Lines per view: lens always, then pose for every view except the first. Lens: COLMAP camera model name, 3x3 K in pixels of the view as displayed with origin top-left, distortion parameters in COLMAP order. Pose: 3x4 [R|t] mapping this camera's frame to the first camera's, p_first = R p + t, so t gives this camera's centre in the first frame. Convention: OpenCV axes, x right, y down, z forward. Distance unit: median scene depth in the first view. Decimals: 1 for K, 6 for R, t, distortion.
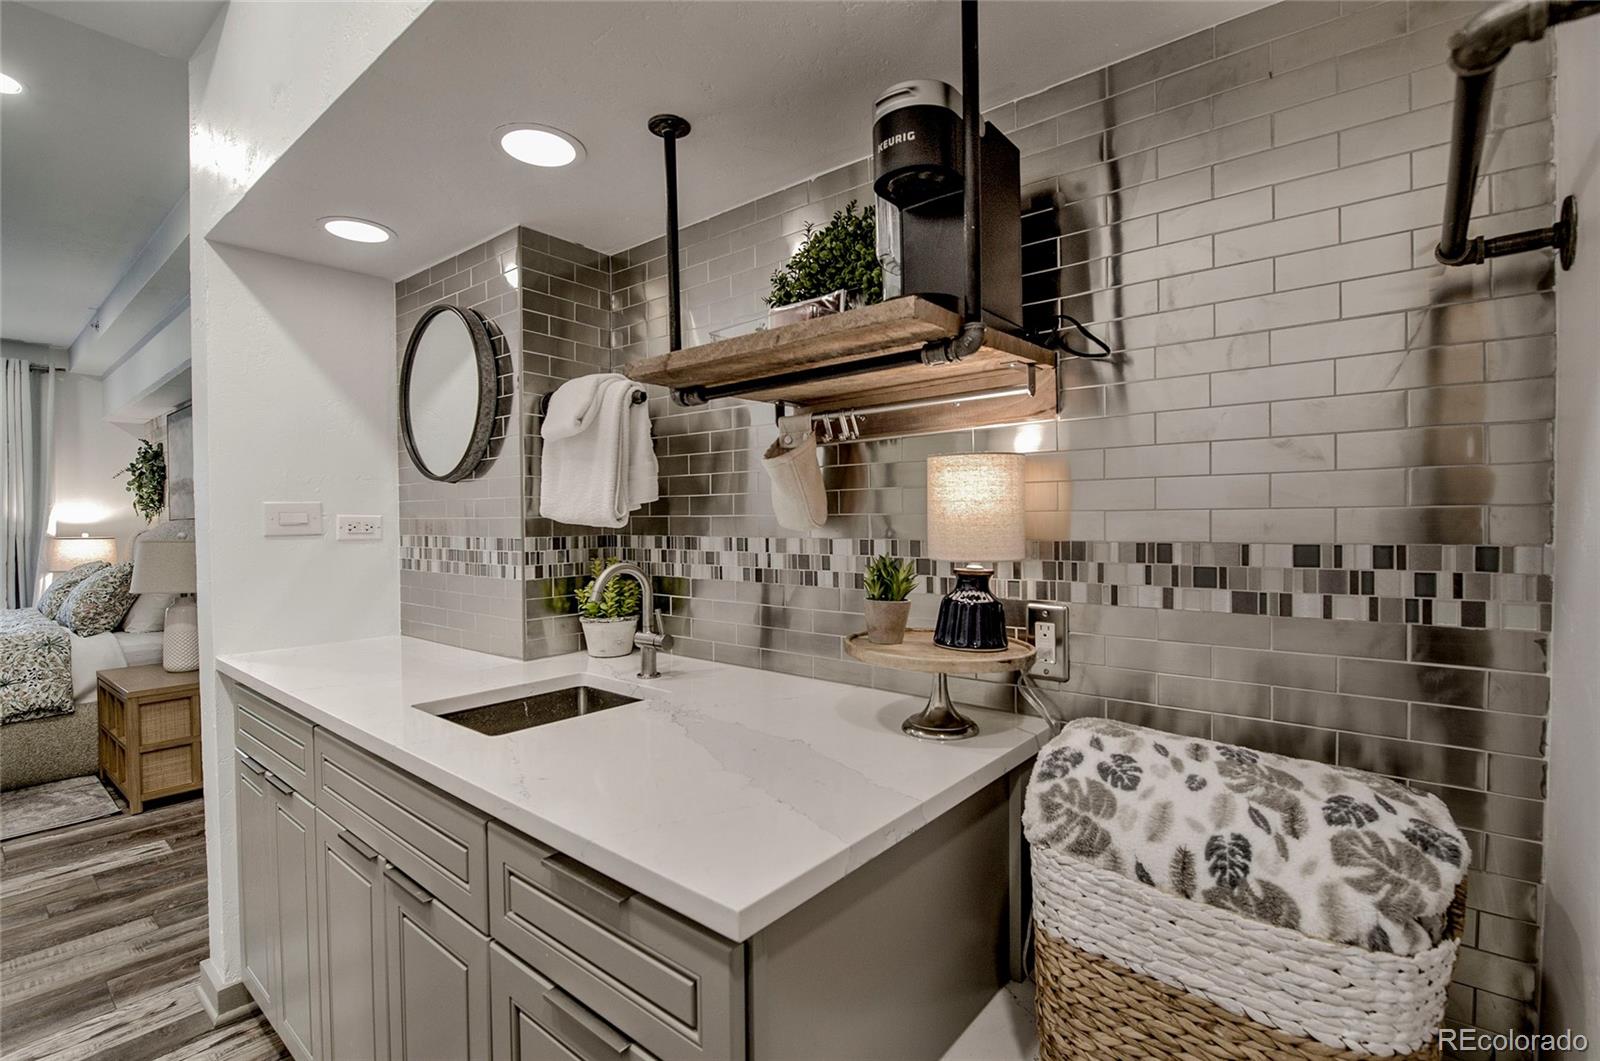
lens RADIAL K [[744.2, 0, 790.3], [0, 744.2, 533.1], [0, 0, 1]] dist [-0.010785, -0.001101]
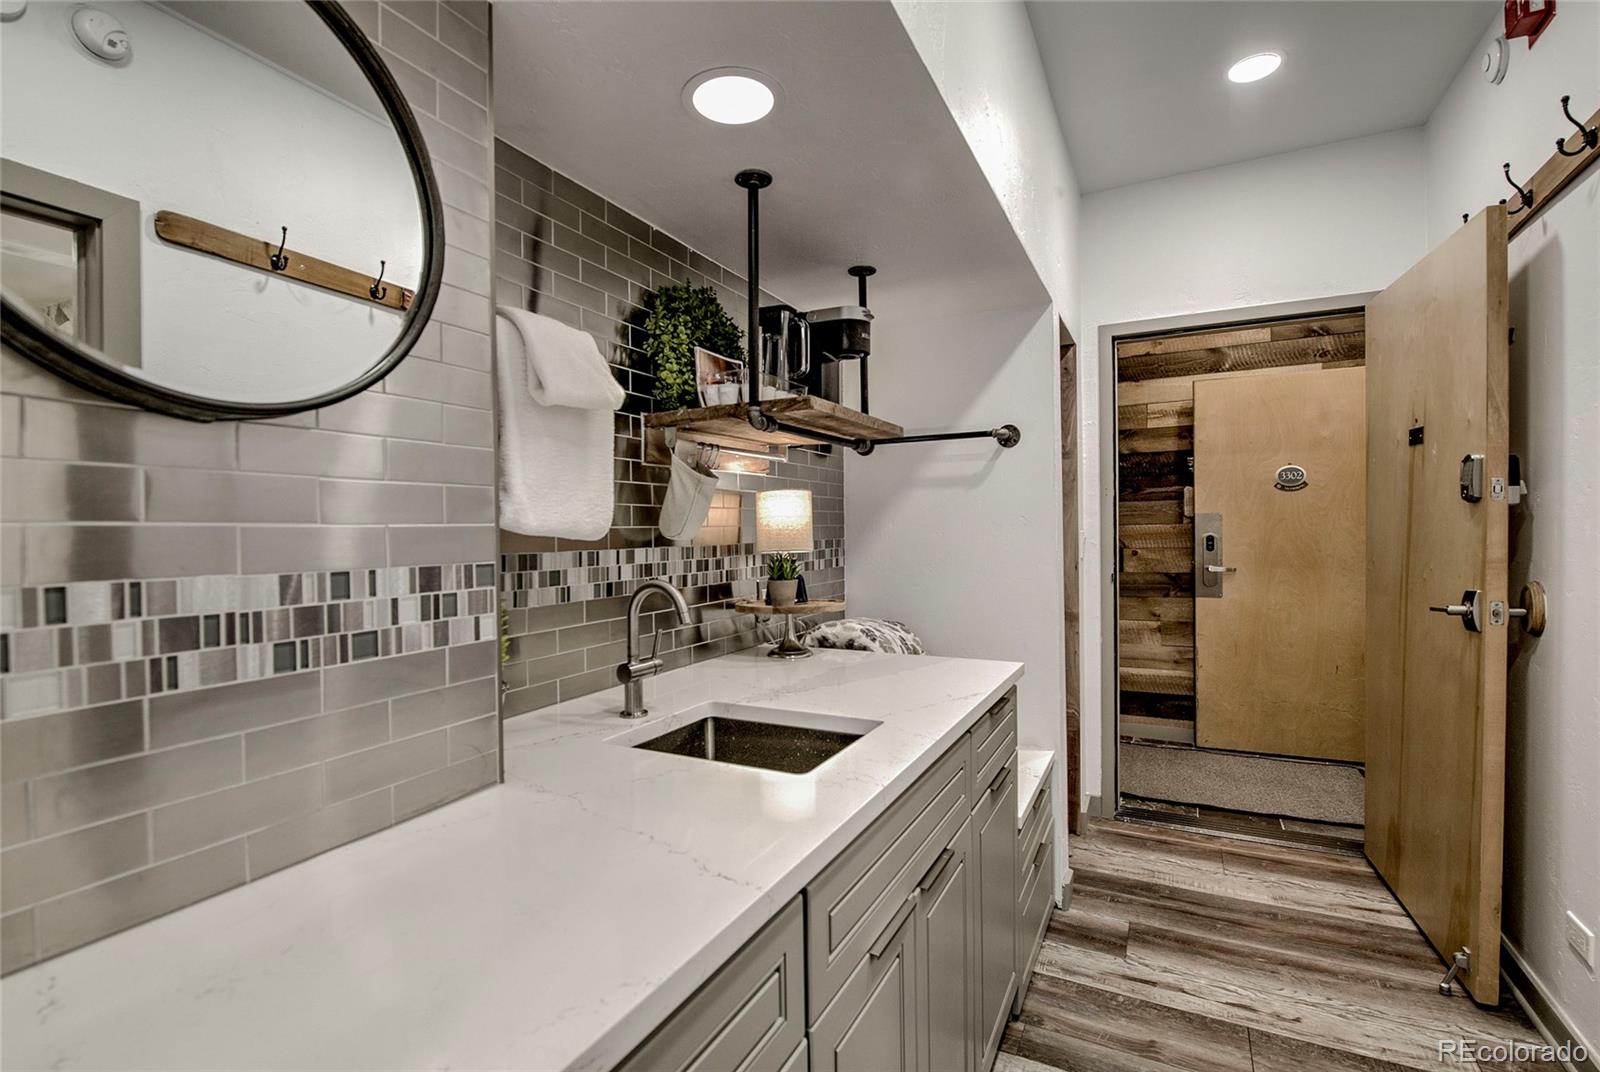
lens RADIAL K [[731.6, 0, 800.0], [0, 731.6, 536.0], [0, 0, 1]] dist [-0.023368, -0.000350]
pose [[-0.231935, 0.000646, 0.972731, -1.510179], [0.032936, 0.999432, 0.007190, -0.016191], [-0.972173, 0.033705, -0.231825, 1.451141]]
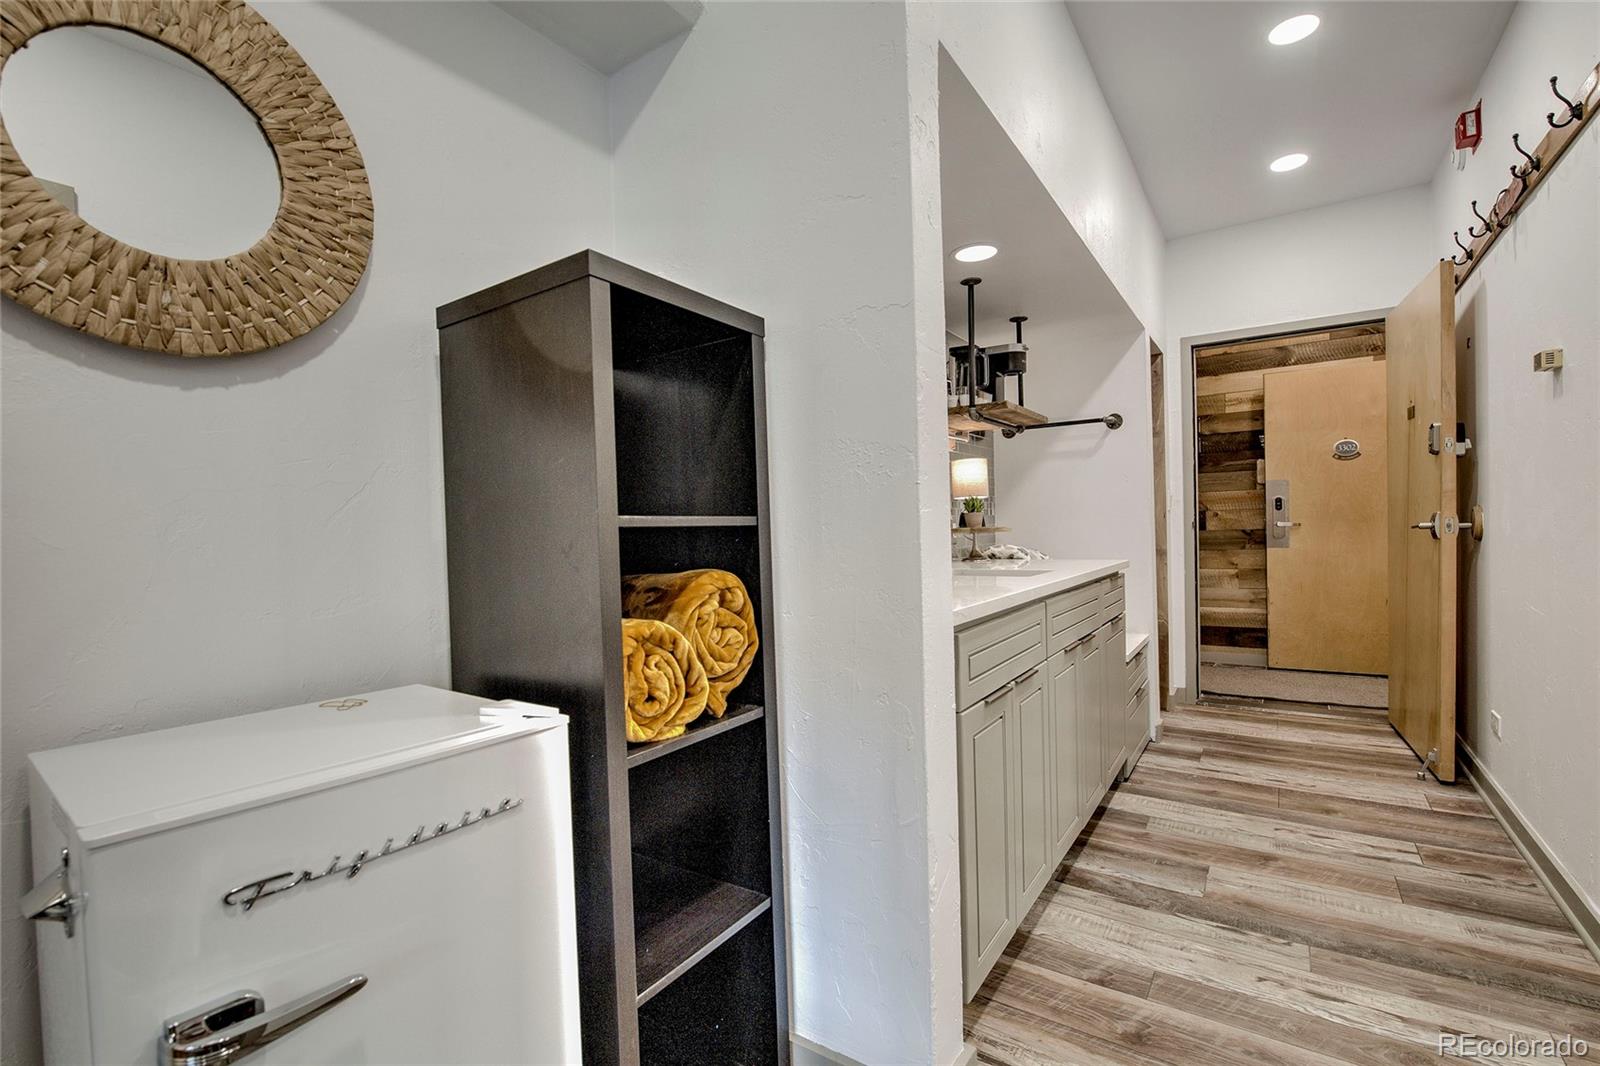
lens RADIAL K [[689.2, 0, 800.0], [0, 689.2, 533.0], [0, 0, 1]] dist [-0.024343, -0.000103]
pose [[-0.101038, -0.005775, 0.994866, -2.393477], [0.045329, 0.998918, 0.010402, 0.117583], [-0.993849, 0.046147, -0.100667, 2.028394]]
